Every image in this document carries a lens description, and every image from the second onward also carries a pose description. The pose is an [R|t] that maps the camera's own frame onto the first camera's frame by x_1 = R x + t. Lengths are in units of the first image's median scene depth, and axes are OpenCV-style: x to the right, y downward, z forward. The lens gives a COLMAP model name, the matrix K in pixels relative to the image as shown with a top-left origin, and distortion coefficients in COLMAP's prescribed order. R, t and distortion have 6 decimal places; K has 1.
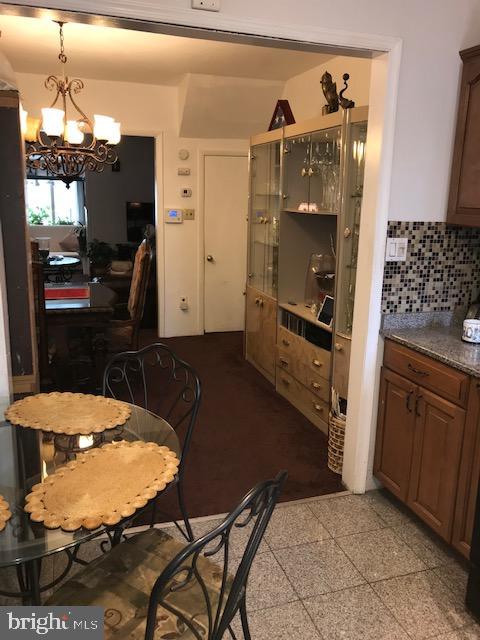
lens RADIAL K [[529.4, 0, 238.9], [0, 529.4, 320.7], [0, 0, 1]] dist [0.022586, -0.038701]
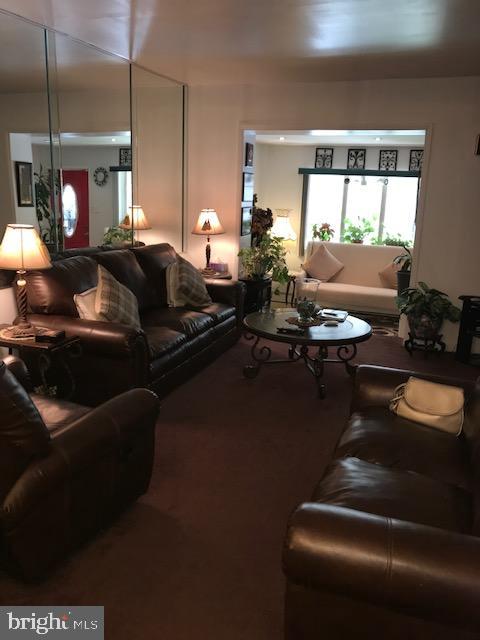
lens RADIAL K [[529.4, 0, 237.1], [0, 529.4, 310.6], [0, 0, 1]] dist [0.022586, -0.038701]
pose [[0.775081, 0.144378, -0.615145, -0.121803], [-0.160230, 0.986633, 0.029680, -0.163936], [0.611208, 0.075560, 0.787855, 0.687962]]
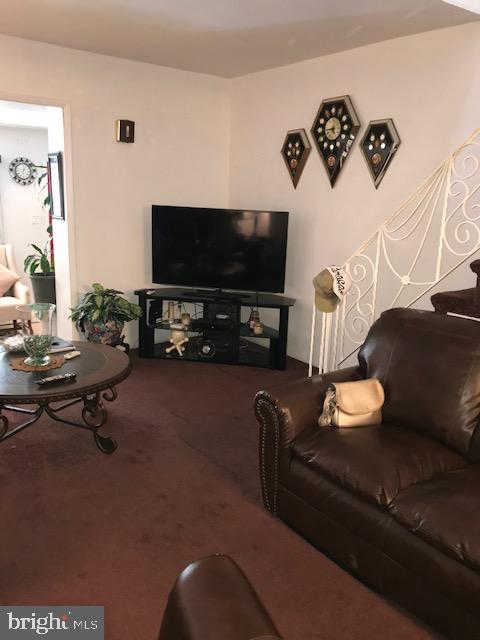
lens RADIAL K [[529.4, 0, 234.0], [0, 529.4, 314.1], [0, 0, 1]] dist [0.022586, -0.038701]
pose [[0.944112, -0.068297, 0.322472, -0.451992], [0.067568, 0.997624, 0.013467, -0.183258], [-0.322626, 0.009075, 0.946483, 0.755782]]
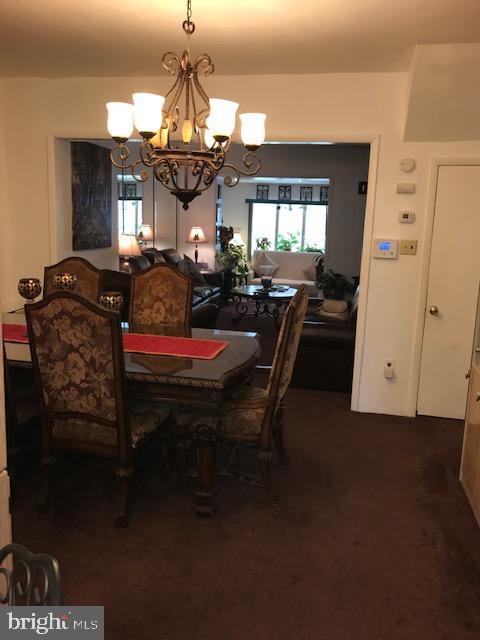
lens RADIAL K [[529.4, 0, 241.3], [0, 529.4, 315.3], [0, 0, 1]] dist [0.022586, -0.038701]
pose [[0.865799, 0.098945, -0.490512, 0.060801], [-0.126900, 0.991626, -0.023961, -0.056180], [0.484033, 0.082991, 0.871105, 0.240064]]
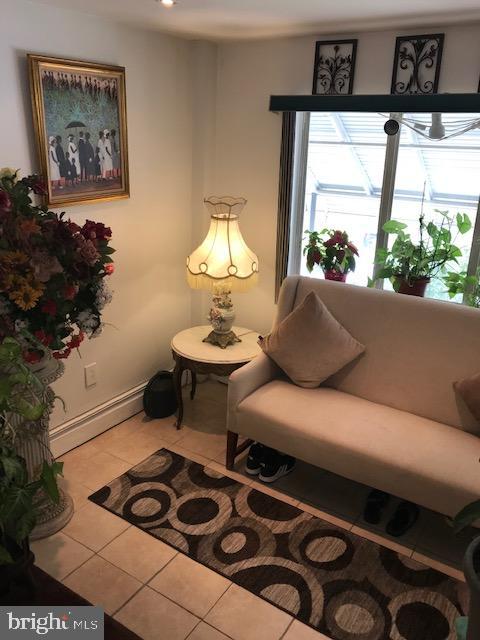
lens RADIAL K [[529.4, 0, 240.7], [0, 529.4, 318.9], [0, 0, 1]] dist [0.022586, -0.038701]
pose [[0.622654, 0.249313, -0.741717, -0.403492], [-0.180731, 0.968076, 0.173679, -0.349998], [0.761339, 0.025909, 0.647836, 1.360443]]
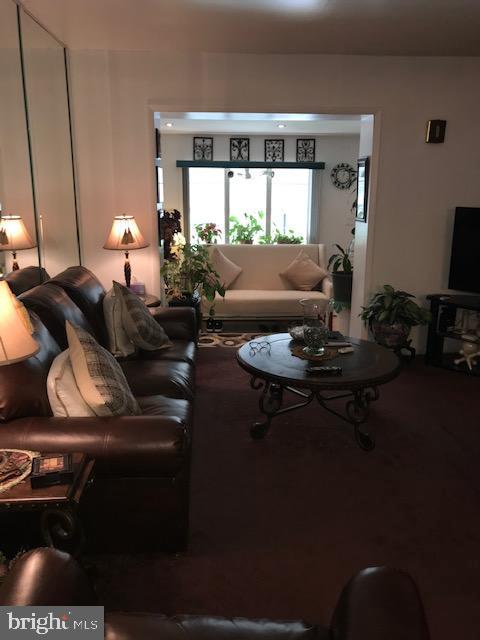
lens RADIAL K [[529.4, 0, 233.7], [0, 529.4, 313.1], [0, 0, 1]] dist [0.022586, -0.038701]
pose [[0.962718, 0.042717, -0.267113, -0.403236], [-0.043256, 0.999057, 0.003869, -0.182521], [0.267026, 0.007830, 0.963657, 0.737861]]
